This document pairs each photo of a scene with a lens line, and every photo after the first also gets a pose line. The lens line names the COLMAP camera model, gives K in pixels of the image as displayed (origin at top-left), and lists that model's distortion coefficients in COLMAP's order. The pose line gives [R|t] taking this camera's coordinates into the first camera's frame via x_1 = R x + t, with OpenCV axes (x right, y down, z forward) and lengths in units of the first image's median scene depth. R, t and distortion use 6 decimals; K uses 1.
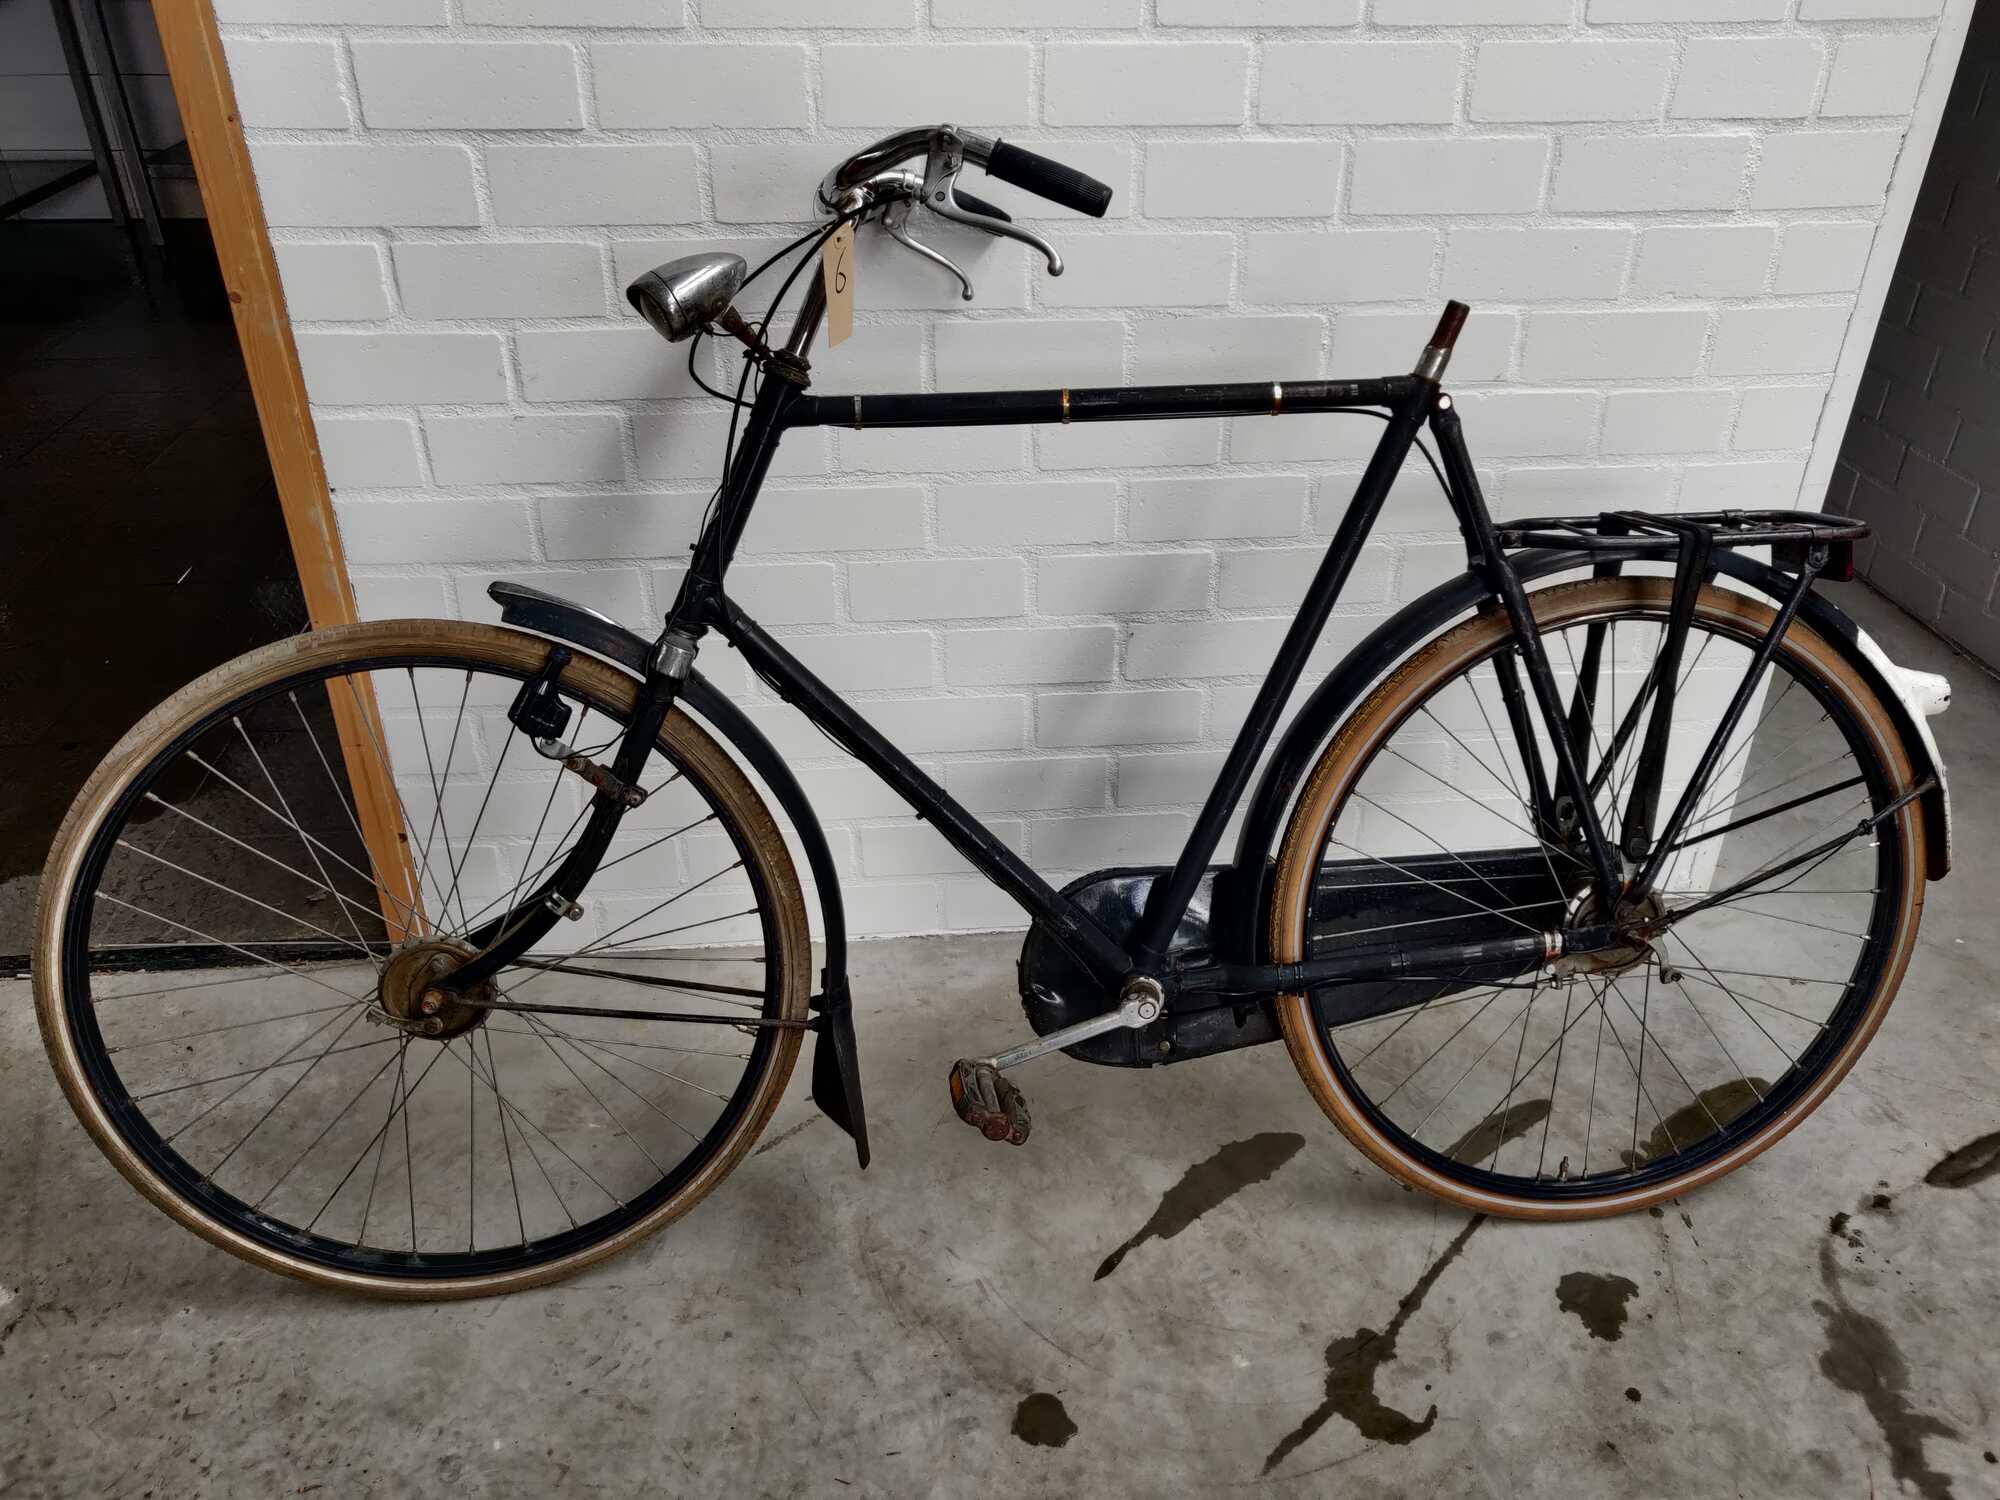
lens RADIAL K [[1569.3, 0, 1008.5], [0, 1569.3, 735.6], [0, 0, 1]] dist [-0.005579, 0.064253]
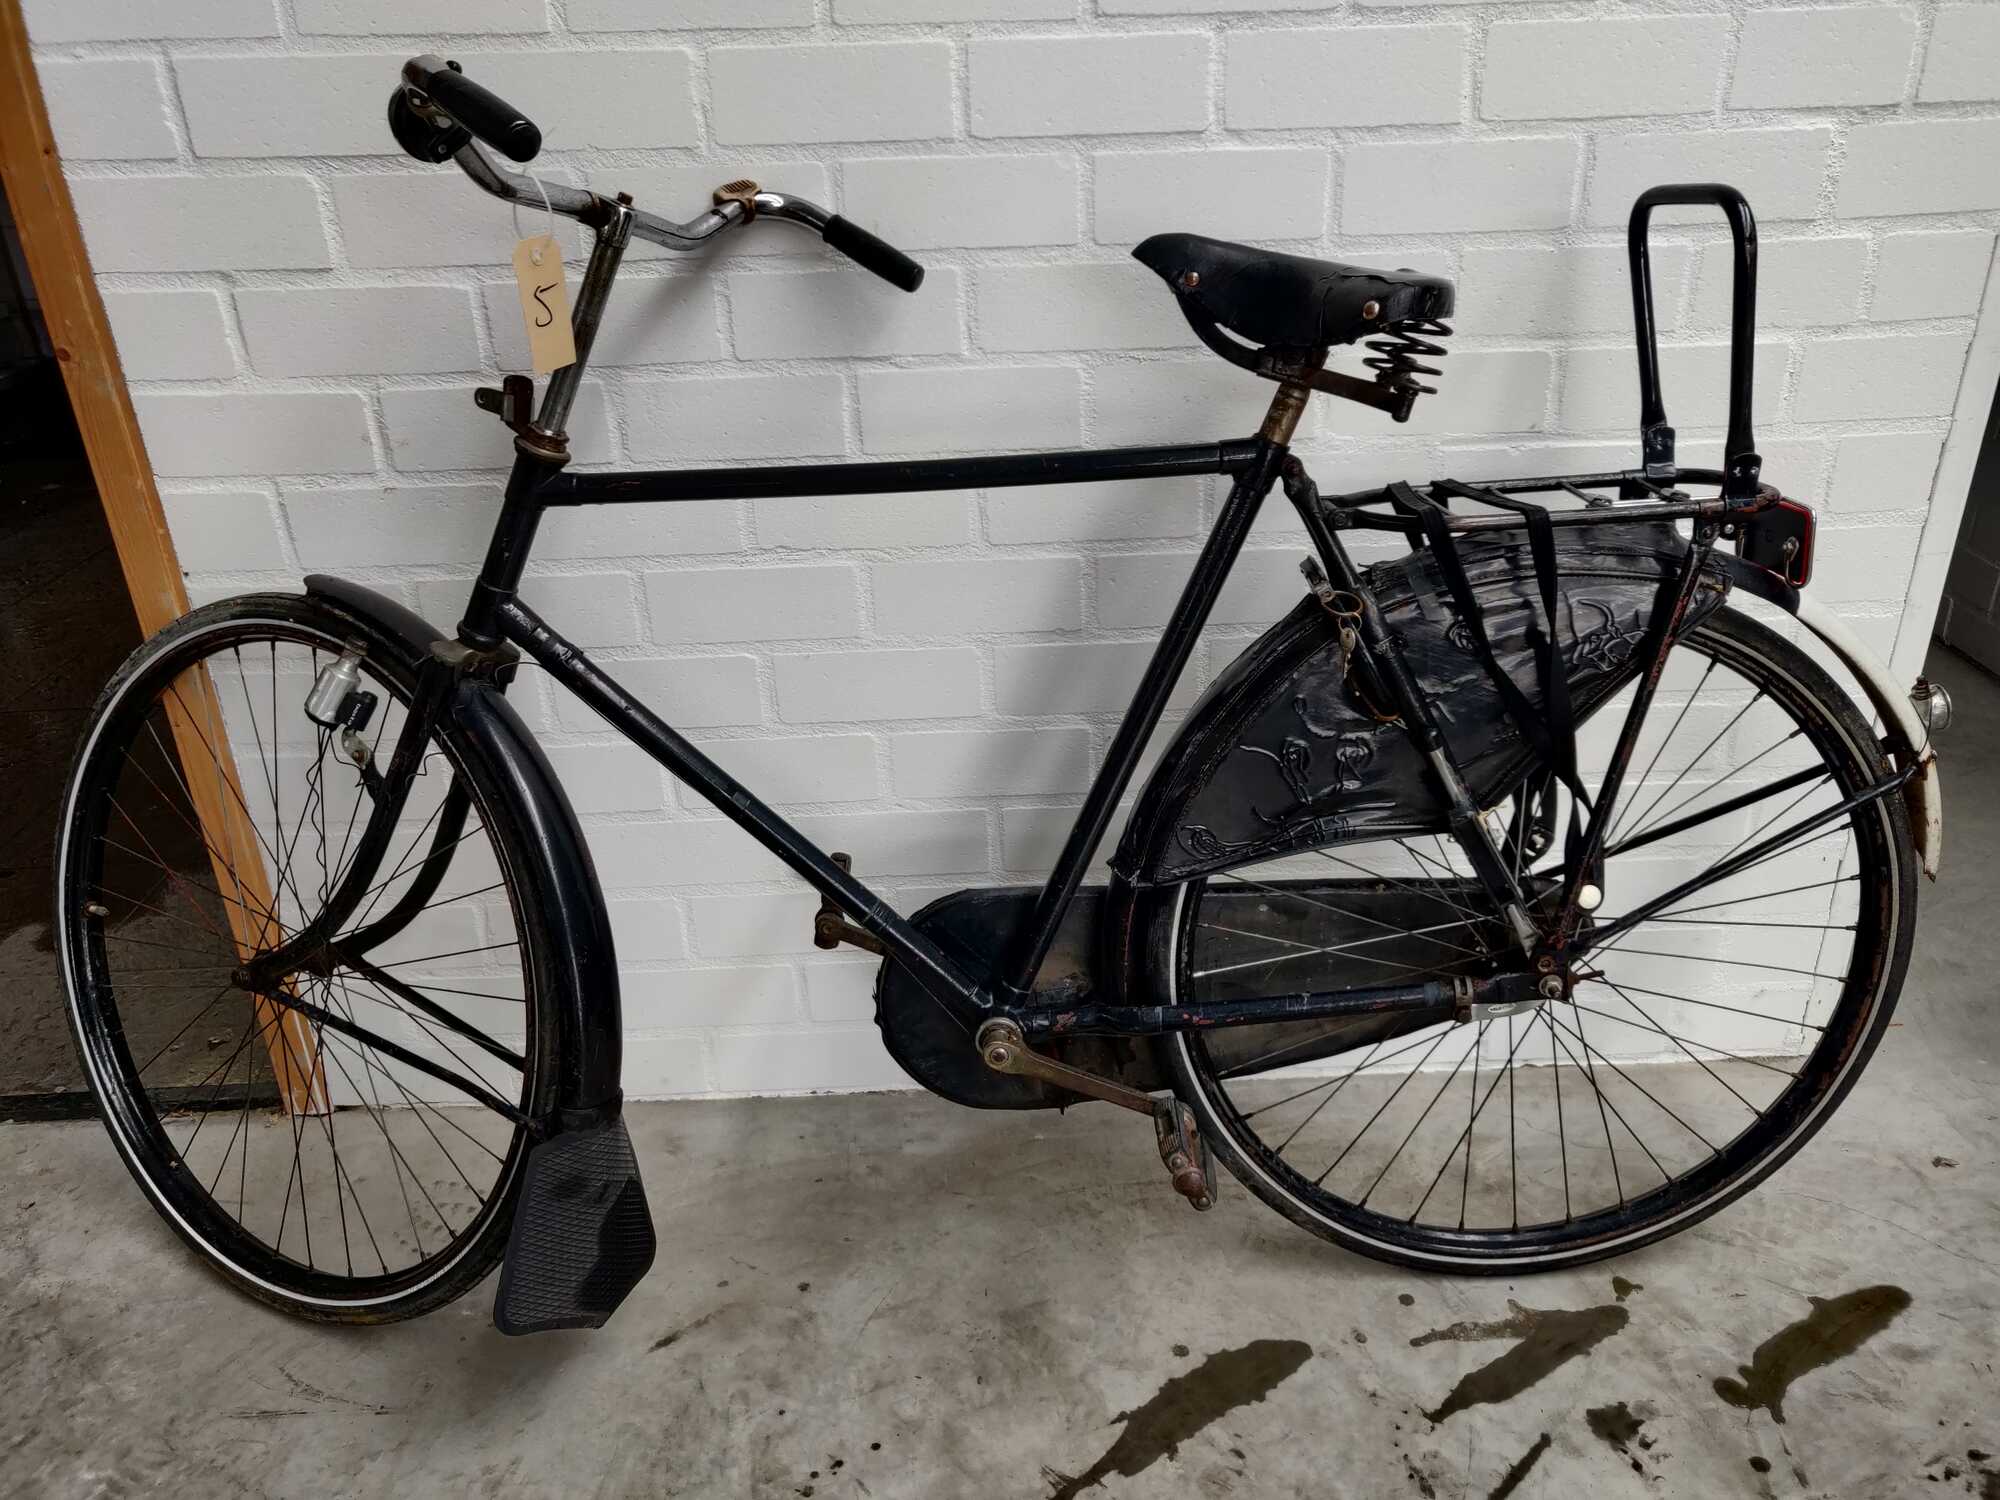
lens RADIAL K [[1569.3, 0, 1011.2], [0, 1569.3, 766.8], [0, 0, 1]] dist [-0.005579, 0.064253]
pose [[0.997144, -0.002938, -0.075470, 0.103995], [-0.002548, 0.997366, -0.072491, 0.015669], [0.075484, 0.072476, 0.994510, 0.167683]]
